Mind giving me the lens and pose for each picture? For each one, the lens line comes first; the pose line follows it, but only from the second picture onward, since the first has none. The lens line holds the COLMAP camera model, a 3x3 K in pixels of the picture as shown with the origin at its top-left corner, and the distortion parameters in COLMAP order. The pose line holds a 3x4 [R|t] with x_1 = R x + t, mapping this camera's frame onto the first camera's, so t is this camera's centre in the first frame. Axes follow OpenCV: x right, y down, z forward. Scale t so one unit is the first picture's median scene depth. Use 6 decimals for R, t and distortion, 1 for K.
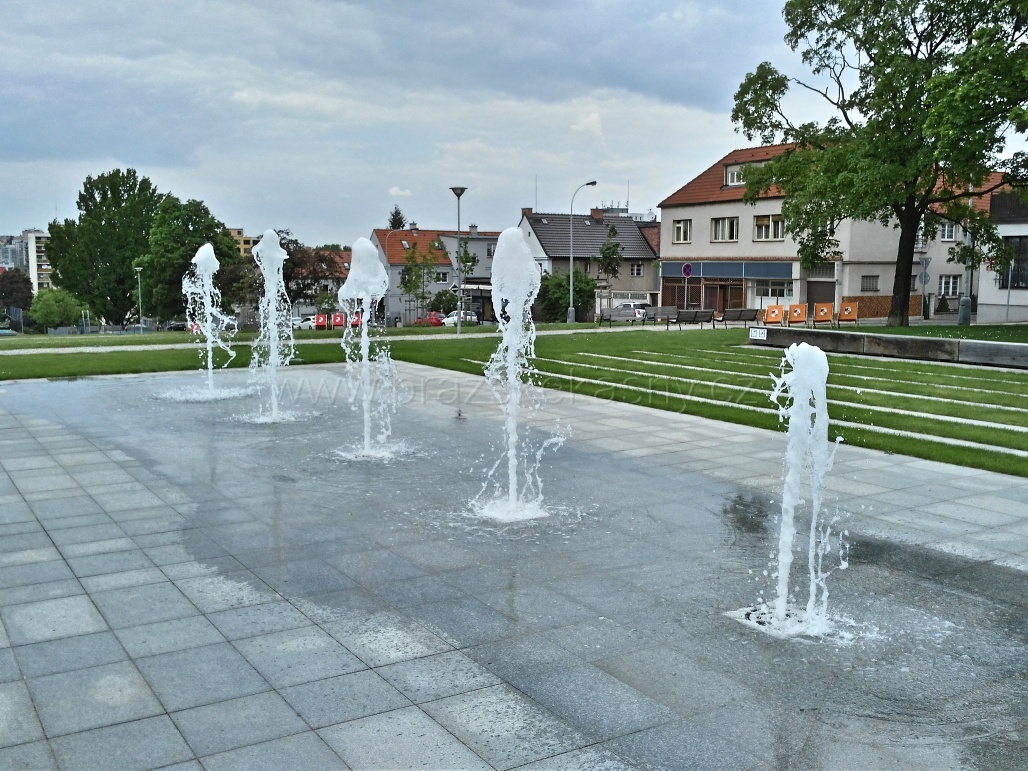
lens RADIAL K [[1012.4, 0, 514.0], [0, 1012.4, 385.5], [0, 0, 1]] dist [0.088710, -0.191510]
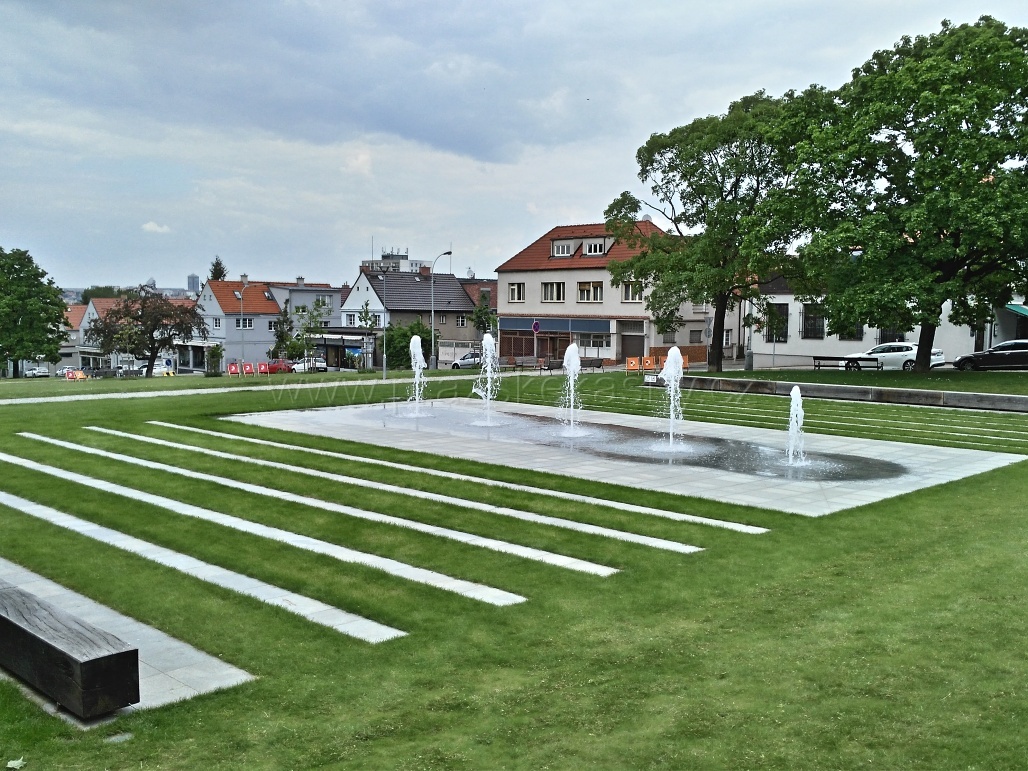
lens RADIAL K [[1012.4, 0, 514.0], [0, 1012.4, 385.5], [0, 0, 1]] dist [0.088710, -0.191510]
pose [[0.975221, -0.009911, 0.221012, -0.107653], [0.019284, 0.999002, -0.040294, 0.006641], [-0.220392, 0.043558, 0.974438, -0.167239]]
